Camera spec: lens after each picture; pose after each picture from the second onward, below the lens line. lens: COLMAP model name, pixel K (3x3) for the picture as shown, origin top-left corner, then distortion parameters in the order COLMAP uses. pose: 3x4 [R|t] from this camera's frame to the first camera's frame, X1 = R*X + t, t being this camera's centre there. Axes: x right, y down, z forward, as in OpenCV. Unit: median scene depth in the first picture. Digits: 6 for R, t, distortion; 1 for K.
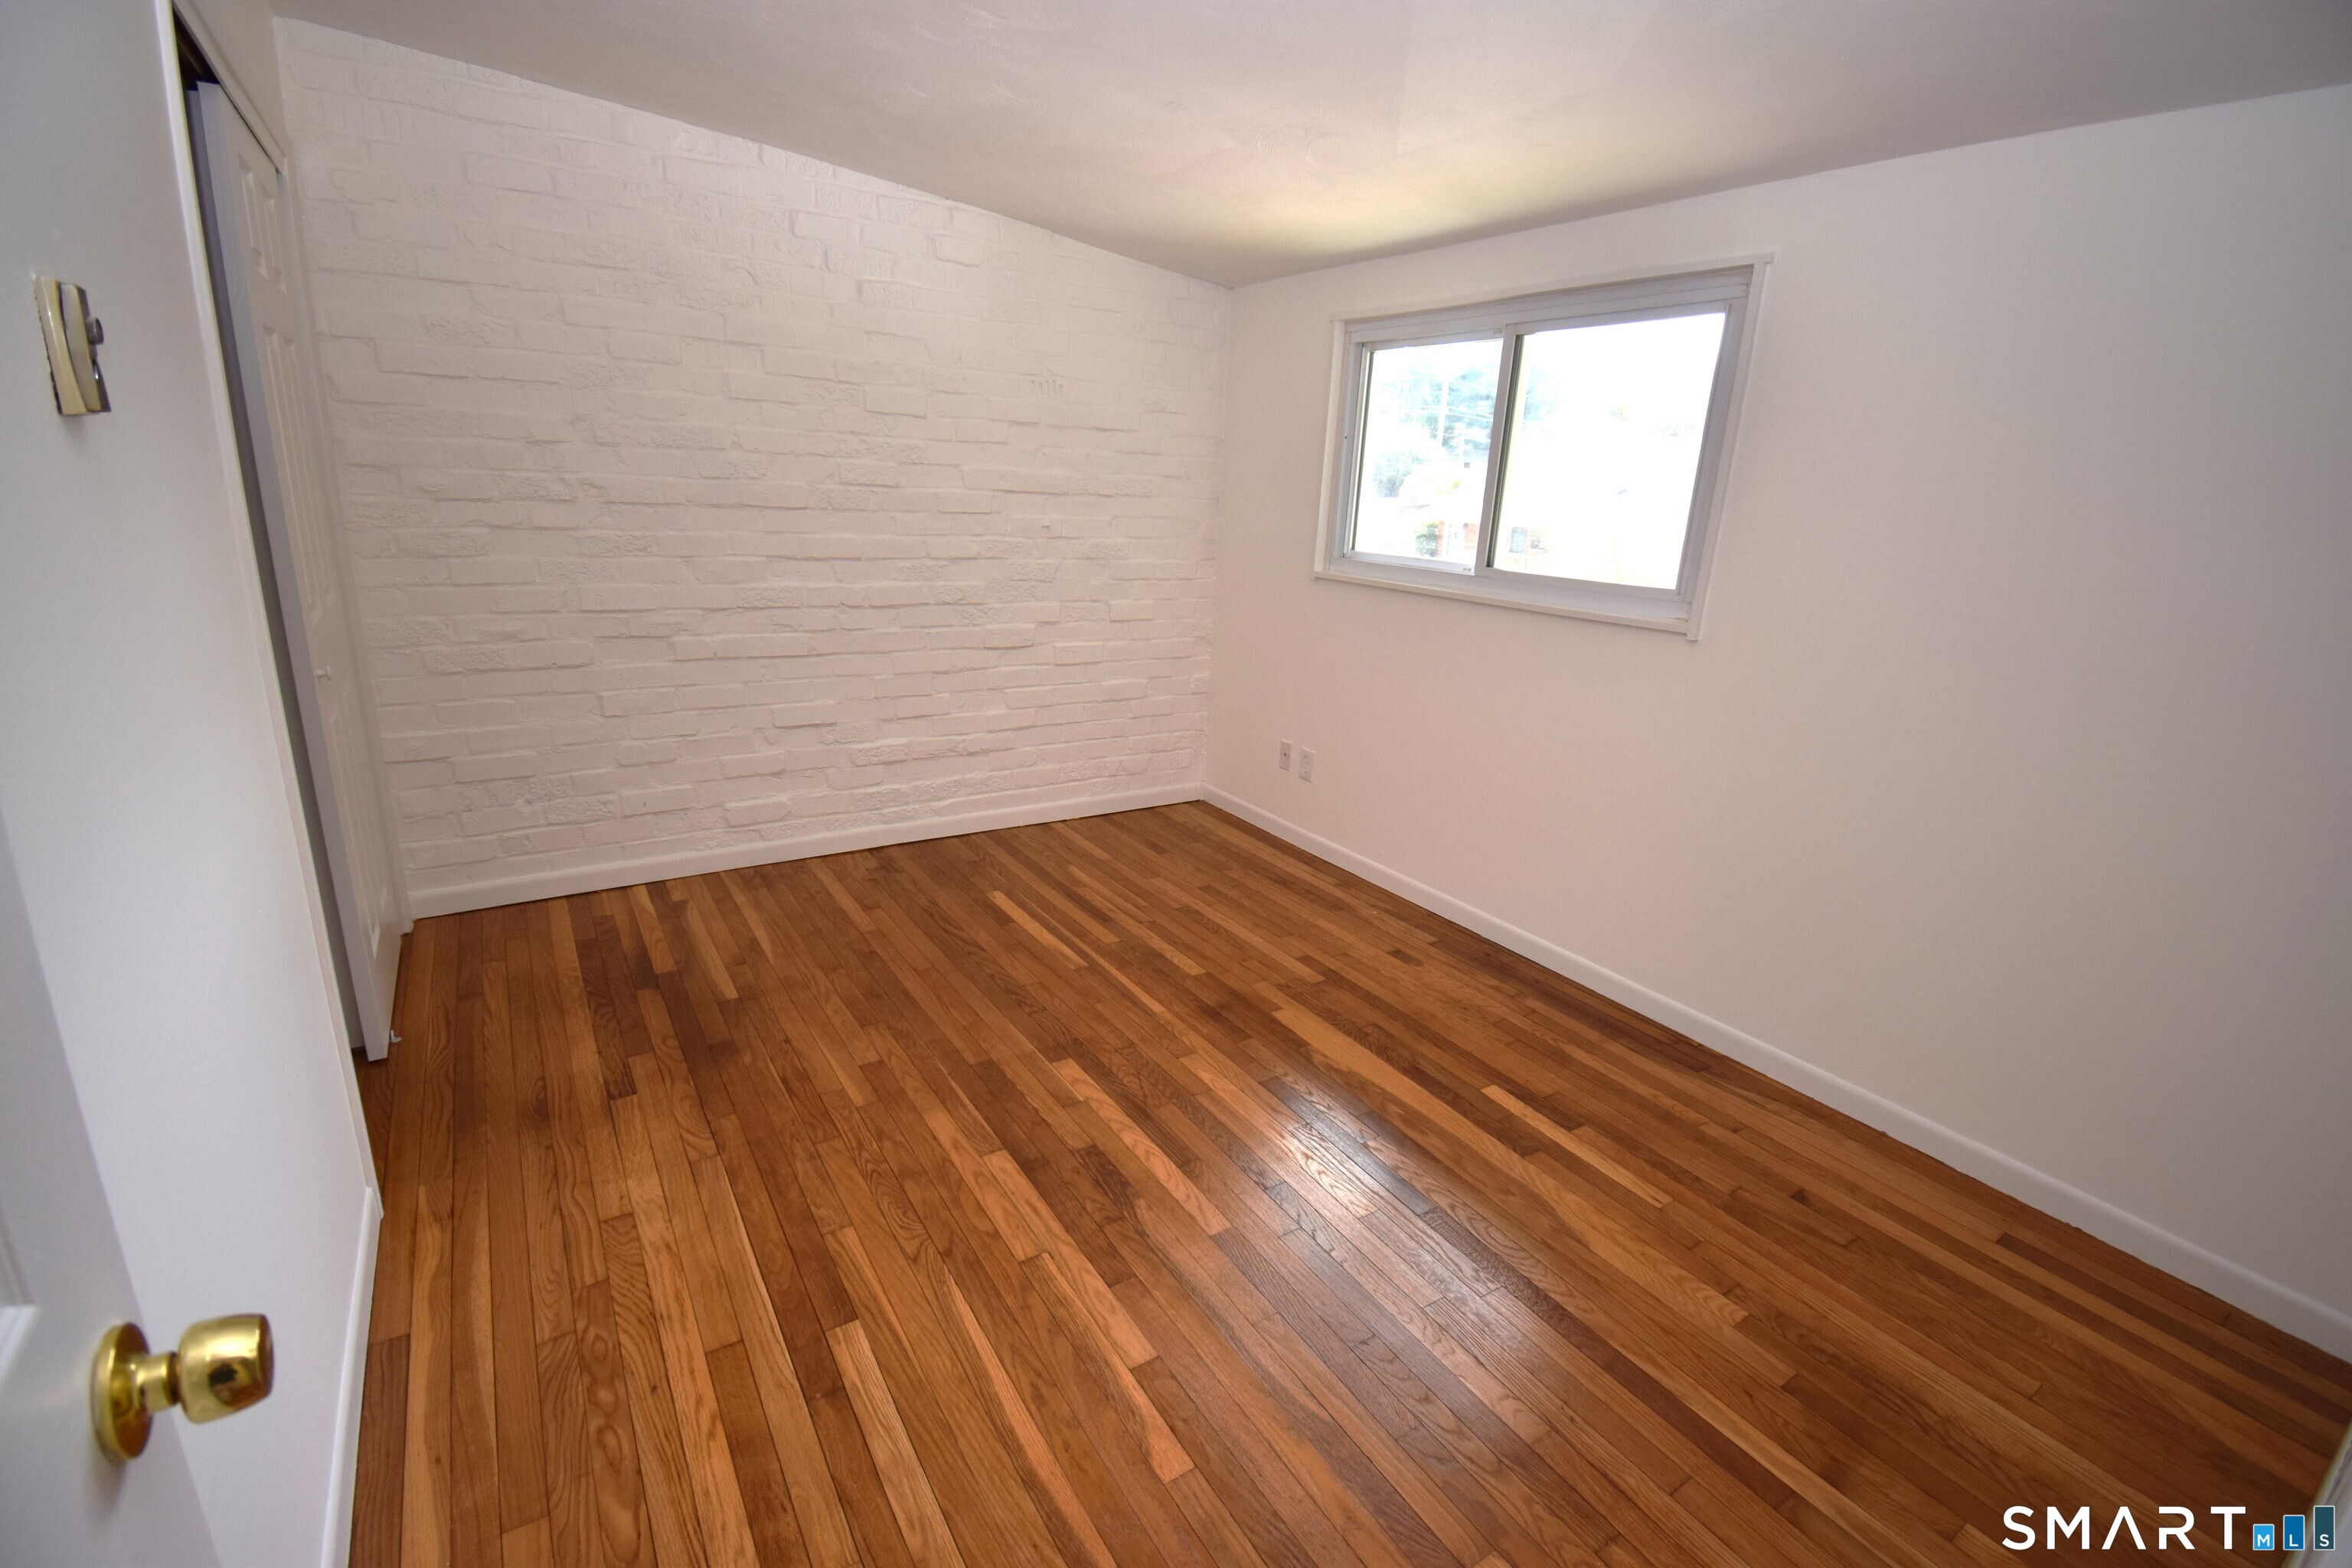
lens RADIAL K [[1045.0, 0, 1176.0], [0, 1045.0, 784.0], [0, 0, 1]] dist [0.022682, -0.032606]
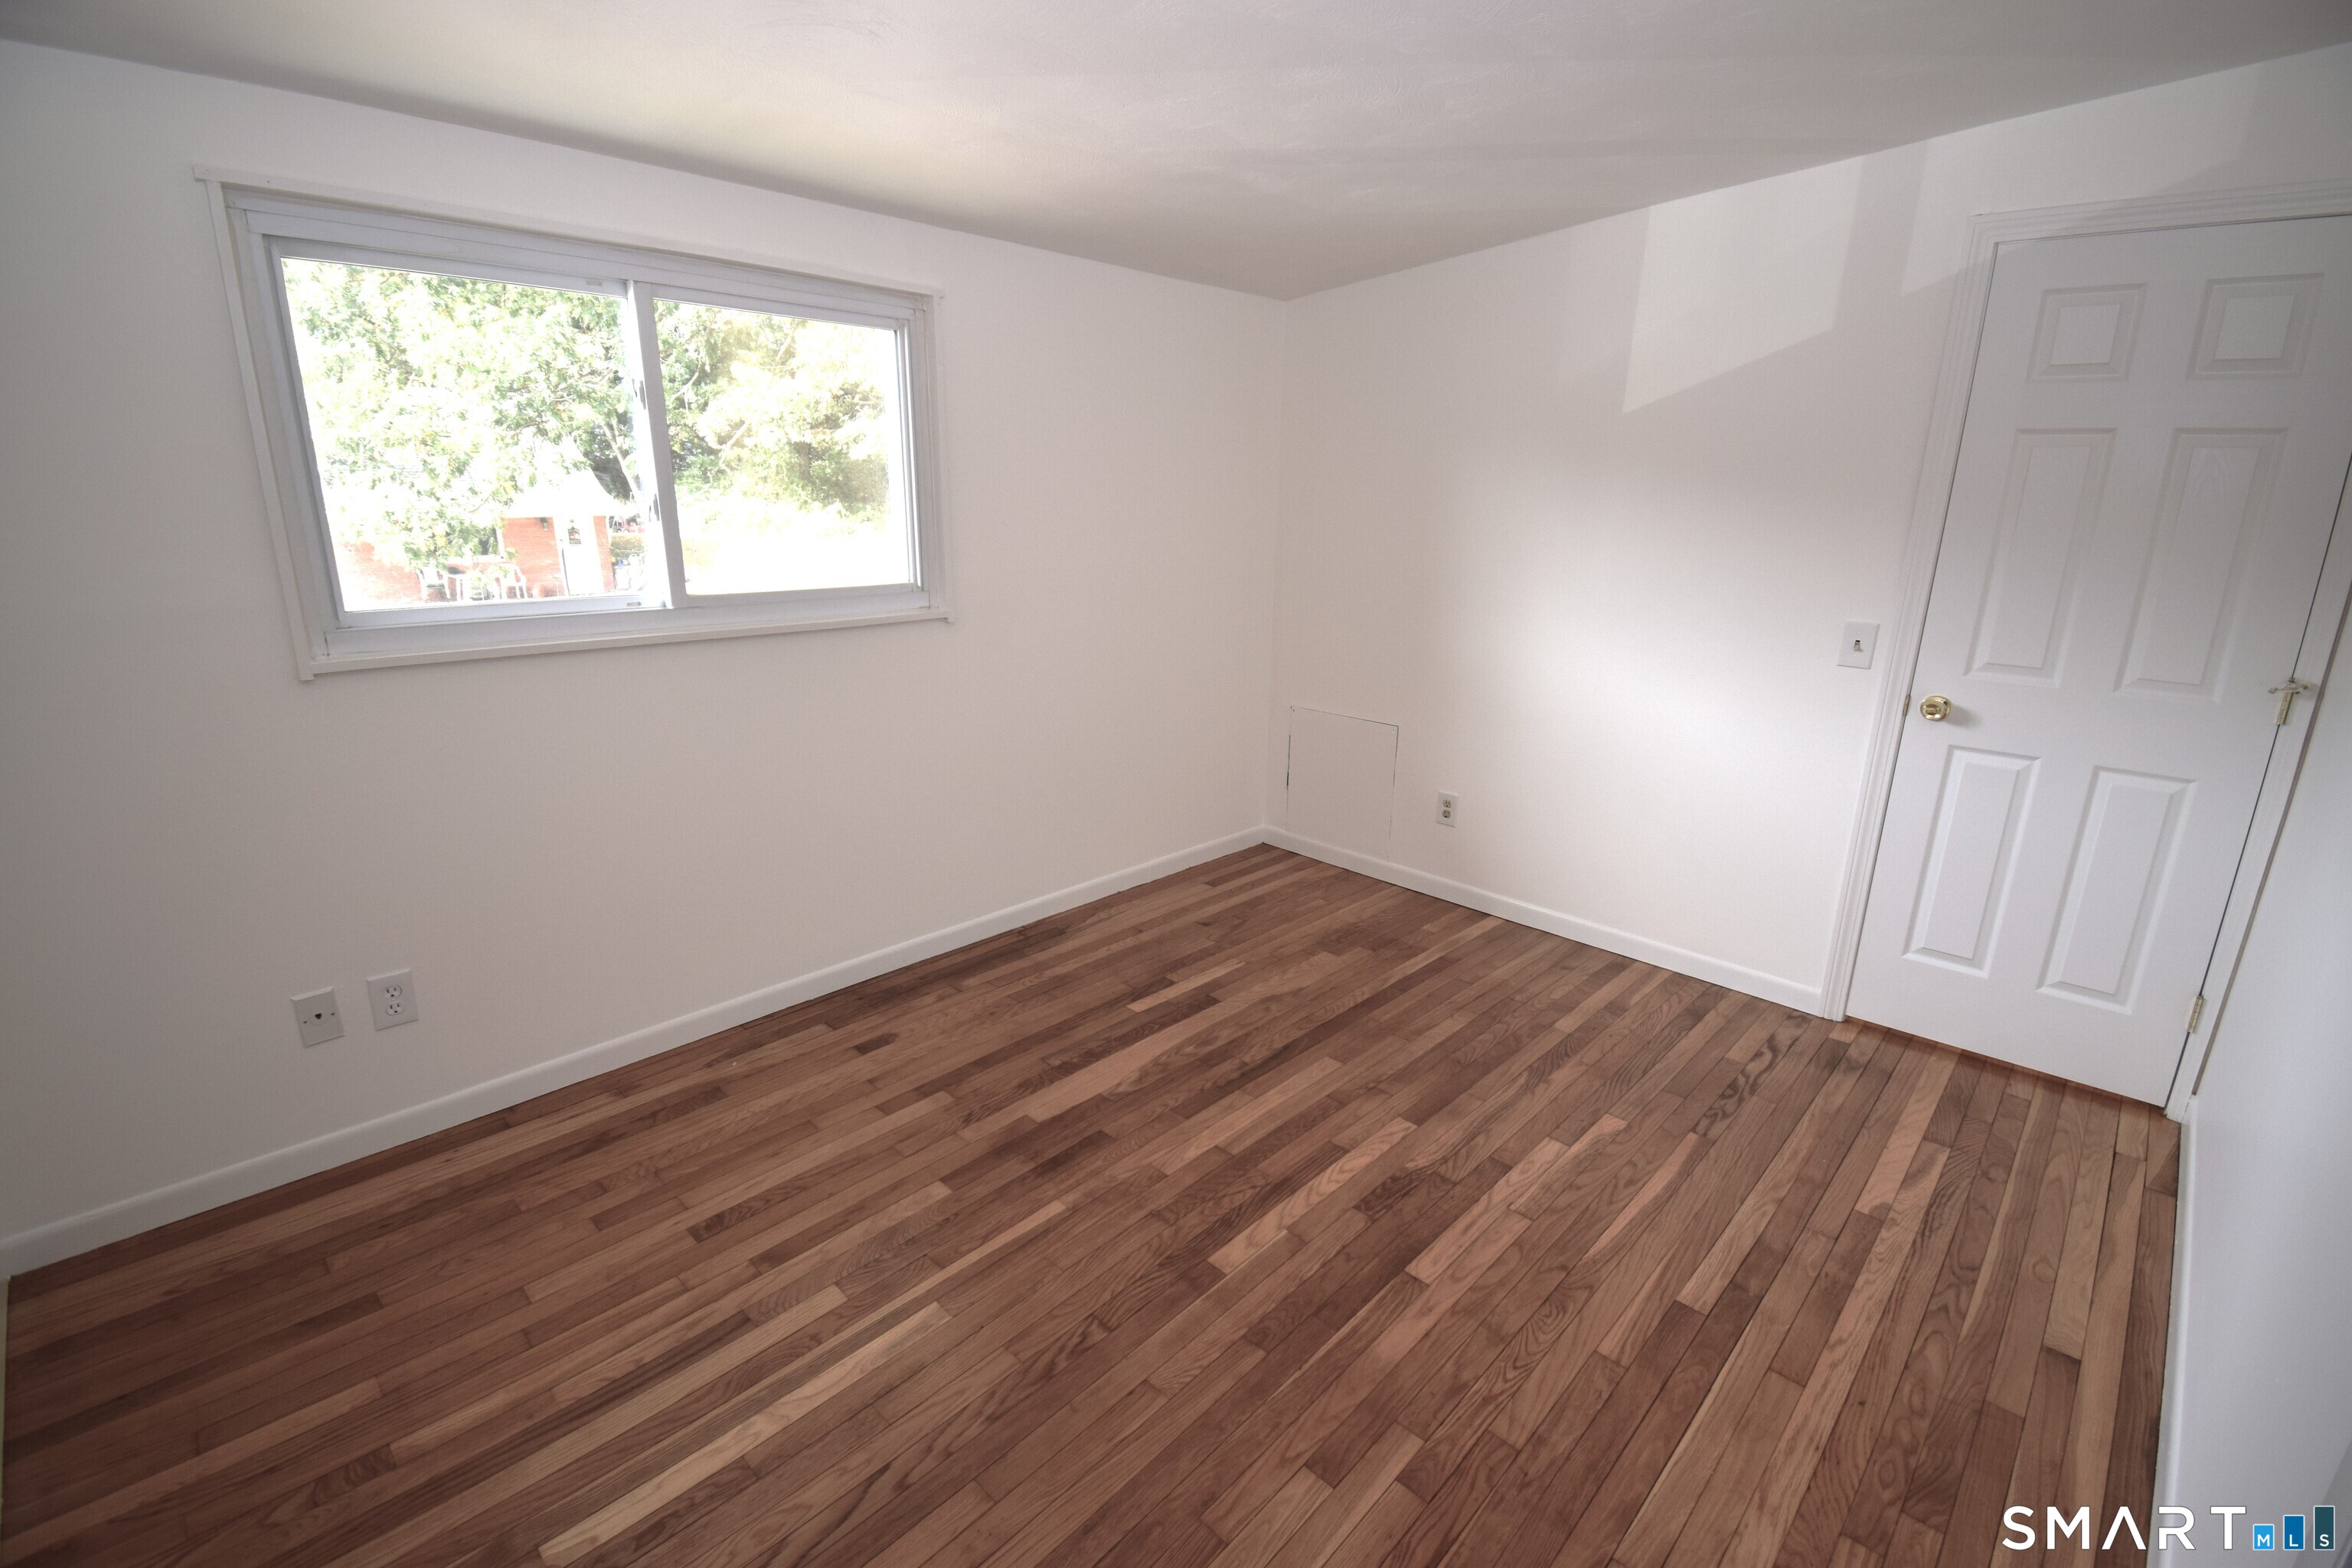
lens RADIAL K [[1045.0, 0, 1176.0], [0, 1045.0, 784.0], [0, 0, 1]] dist [0.022682, -0.032606]
pose [[-0.234949, -0.313043, 0.920219, -0.769612], [0.244069, 0.897389, 0.367592, -0.384363], [-0.940866, 0.310962, -0.134436, 1.106401]]
